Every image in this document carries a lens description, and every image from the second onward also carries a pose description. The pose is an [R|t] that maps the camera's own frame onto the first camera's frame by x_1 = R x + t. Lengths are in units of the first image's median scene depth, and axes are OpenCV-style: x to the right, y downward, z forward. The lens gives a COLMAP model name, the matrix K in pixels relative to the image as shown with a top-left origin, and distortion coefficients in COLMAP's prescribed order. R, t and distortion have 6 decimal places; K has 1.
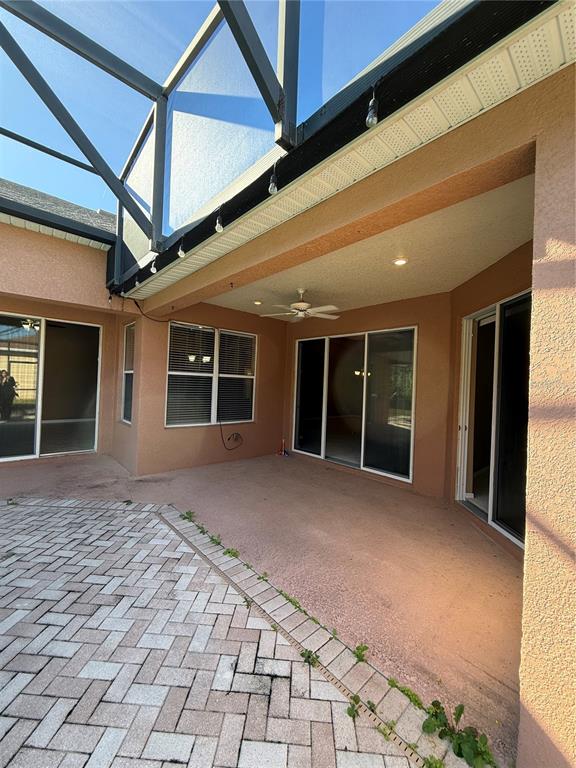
lens RADIAL K [[306.3, 0, 288.4], [0, 306.3, 382.2], [0, 0, 1]] dist [0.000204, -0.000047]
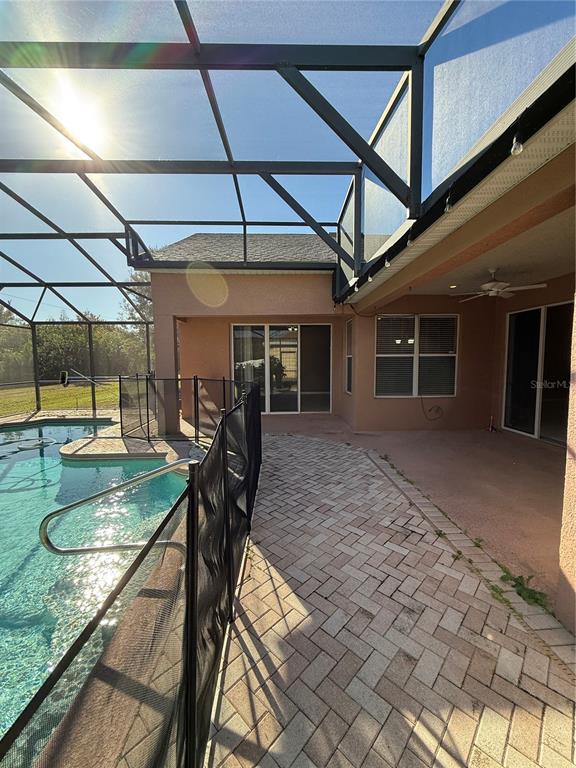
lens RADIAL K [[306.3, 0, 288.4], [0, 306.3, 382.2], [0, 0, 1]] dist [0.000204, -0.000047]
pose [[0.758518, 0.005097, -0.651632, 0.202936], [0.039409, 0.997780, 0.053677, -0.003177], [0.650459, -0.066396, 0.756634, -0.270543]]
